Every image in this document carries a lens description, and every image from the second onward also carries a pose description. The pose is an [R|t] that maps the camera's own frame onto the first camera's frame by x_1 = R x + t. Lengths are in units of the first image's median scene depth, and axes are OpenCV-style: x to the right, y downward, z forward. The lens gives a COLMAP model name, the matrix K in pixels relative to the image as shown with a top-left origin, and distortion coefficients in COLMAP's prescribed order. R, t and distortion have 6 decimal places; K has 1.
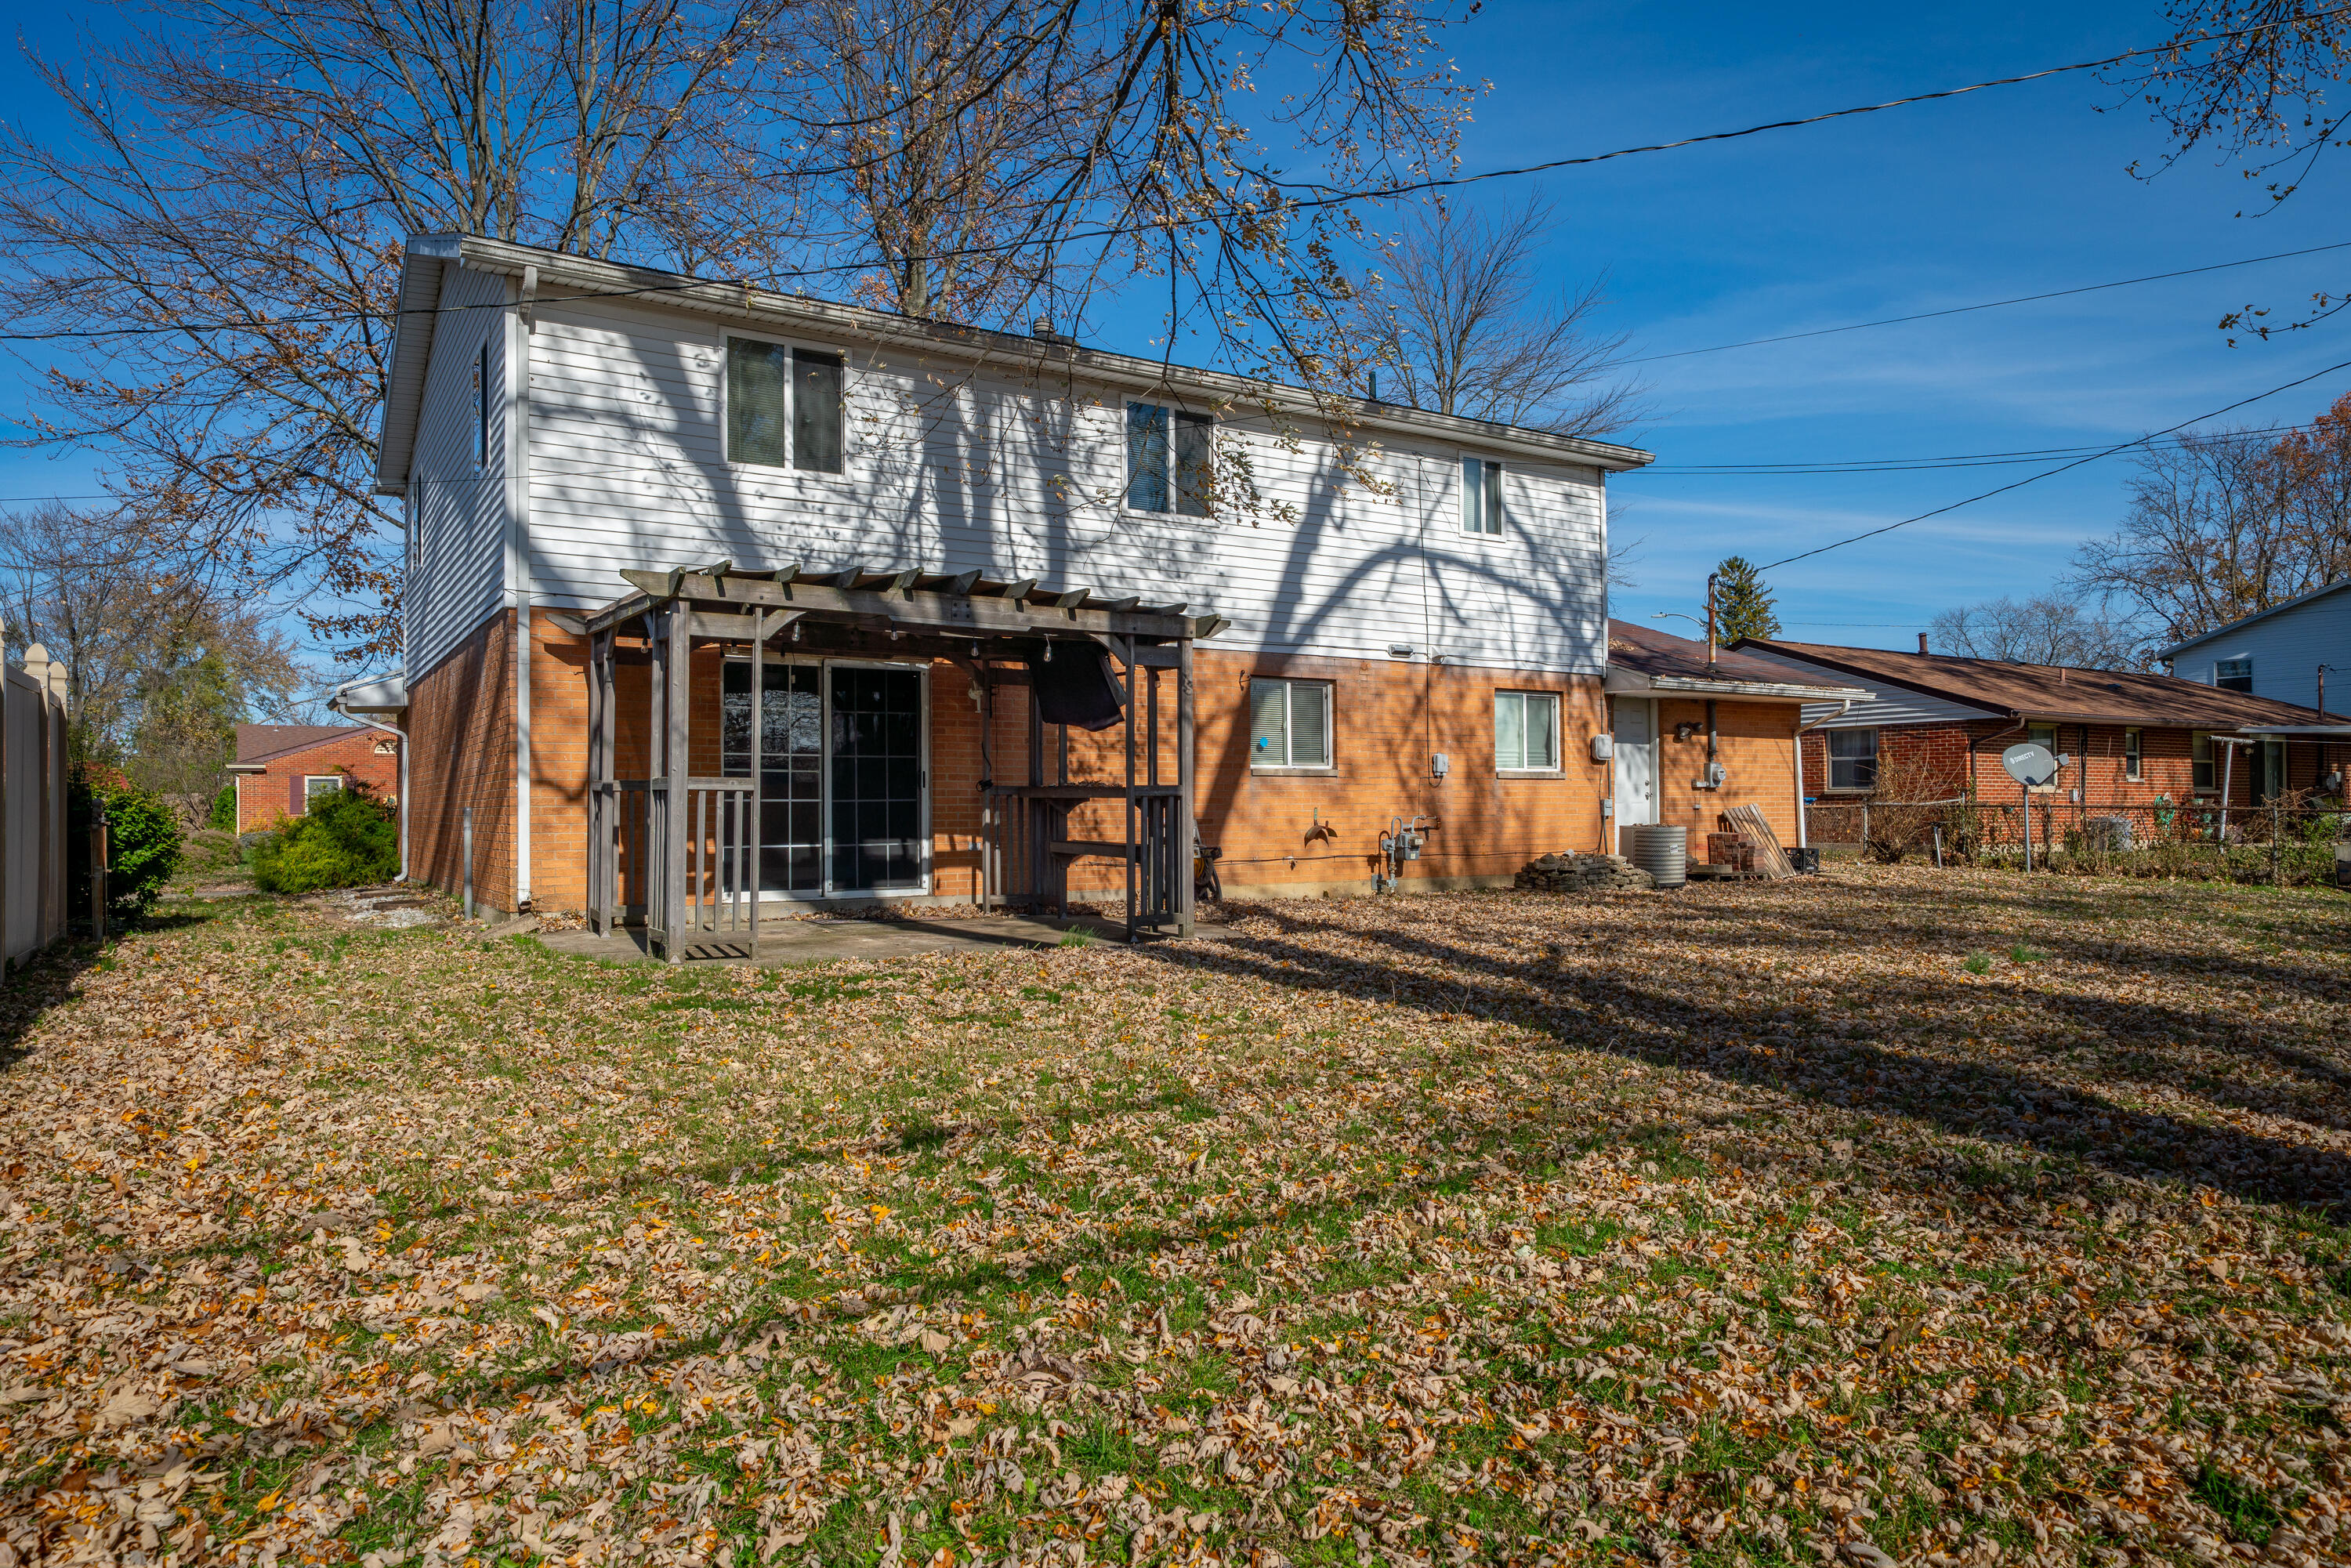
lens RADIAL K [[1669.1, 0, 1162.5], [0, 1669.1, 803.6], [0, 0, 1]] dist [-0.002221, -0.001020]
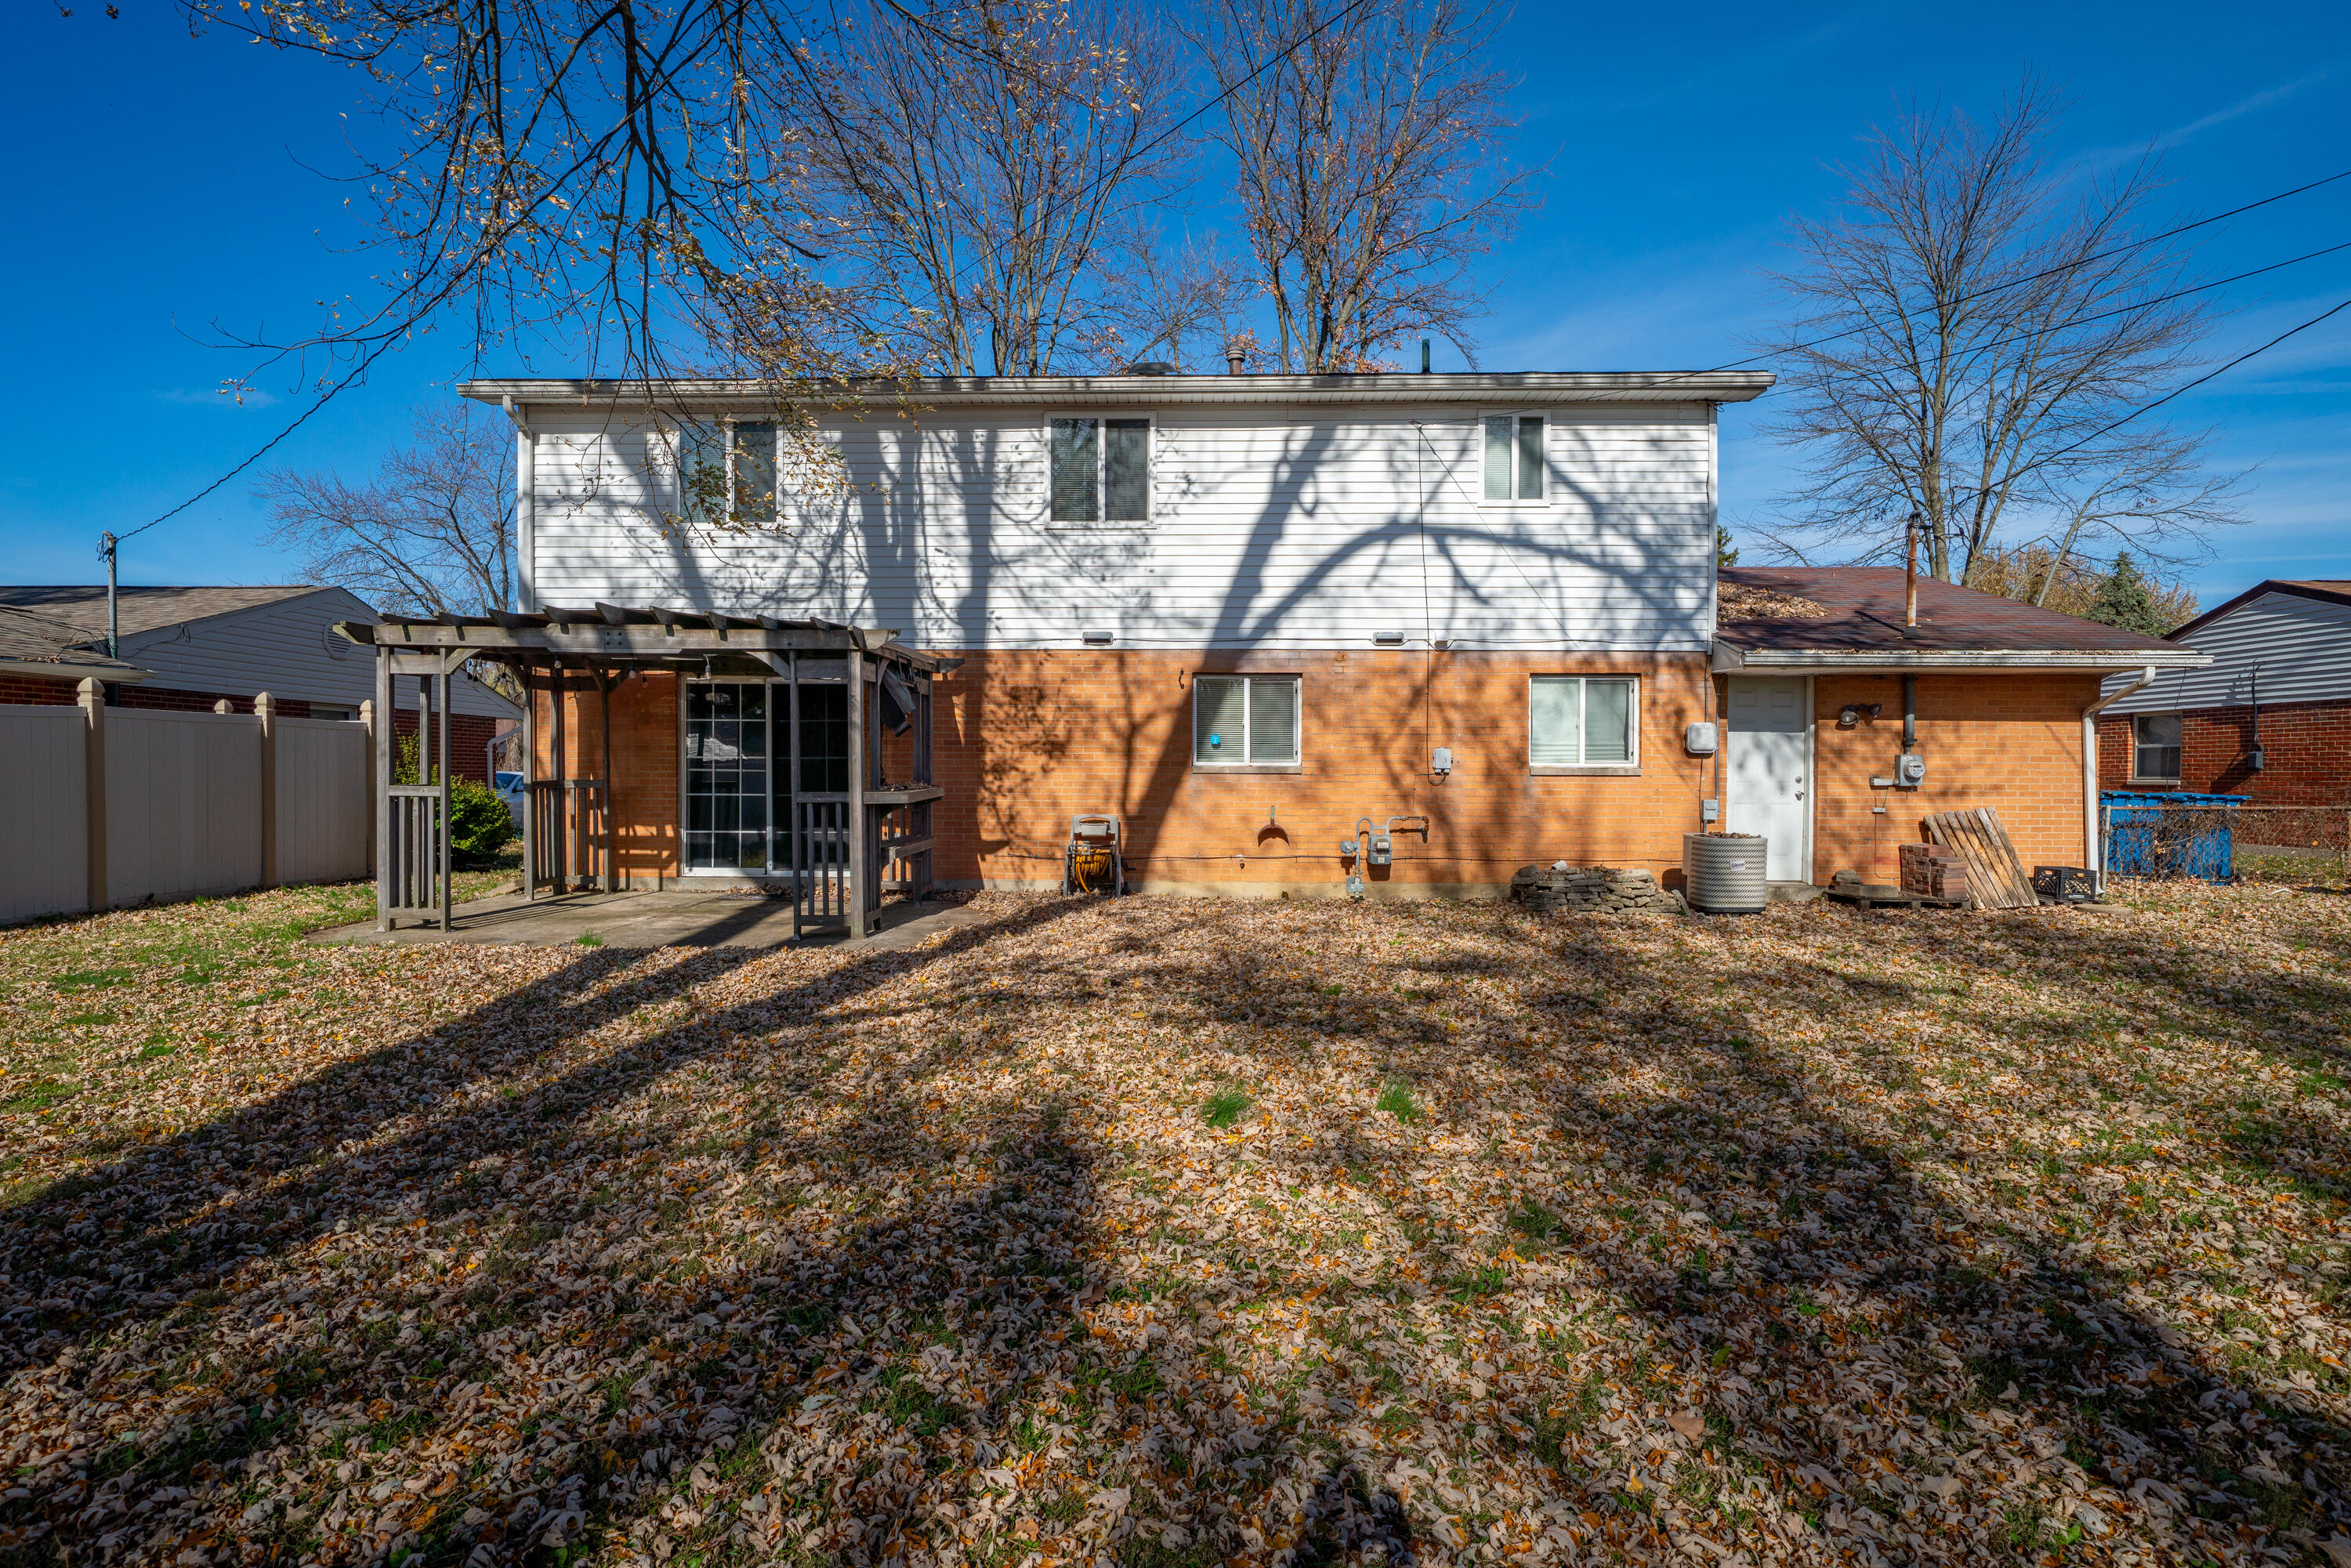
lens RADIAL K [[1244.7, 0, 1174.1], [0, 1244.7, 781.1], [0, 0, 1]] dist [-0.002300, 0.002764]
pose [[0.796993, 0.016785, -0.603755, 0.487101], [-0.004814, 0.999759, 0.021440, -0.027344], [0.603969, -0.014181, 0.796881, 0.389360]]
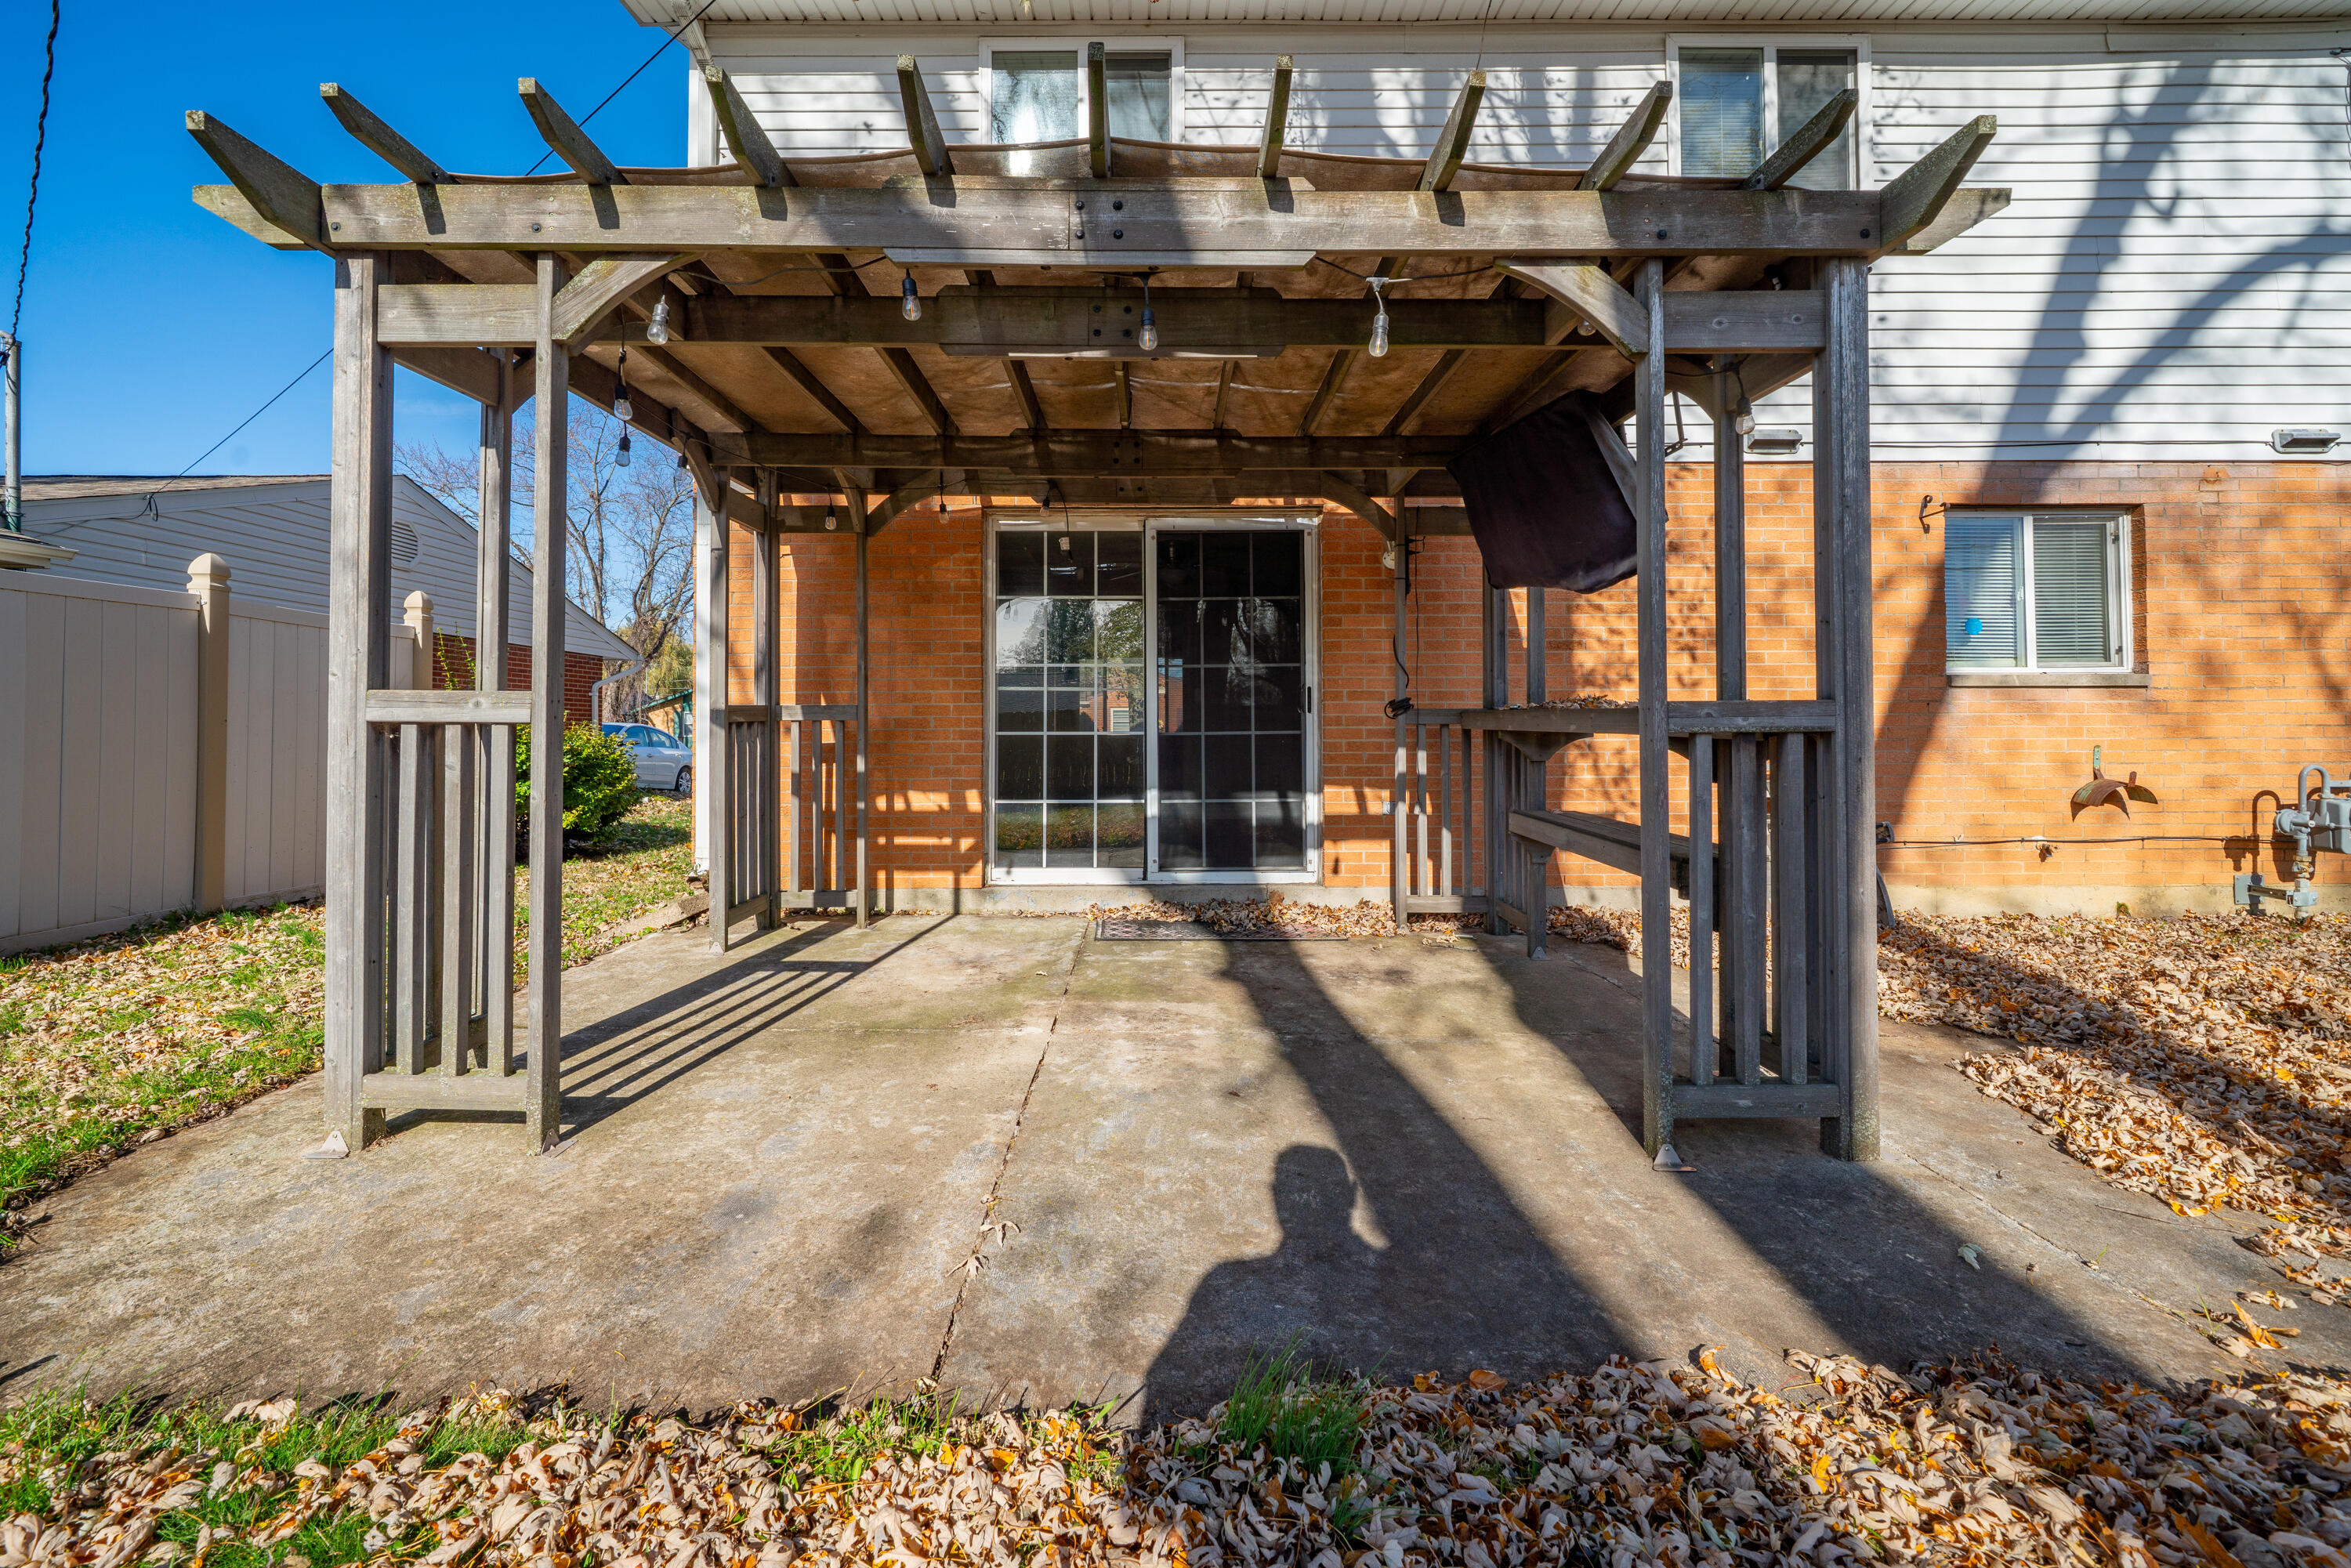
lens RADIAL K [[926.1, 0, 1153.1], [0, 926.1, 711.4], [0, 0, 1]] dist [-0.000099, -0.000830]
pose [[0.829758, -0.006994, -0.558079, 0.000519], [0.000403, 0.999929, -0.011932, -0.004653], [0.558123, 0.009676, 0.829702, 0.589266]]
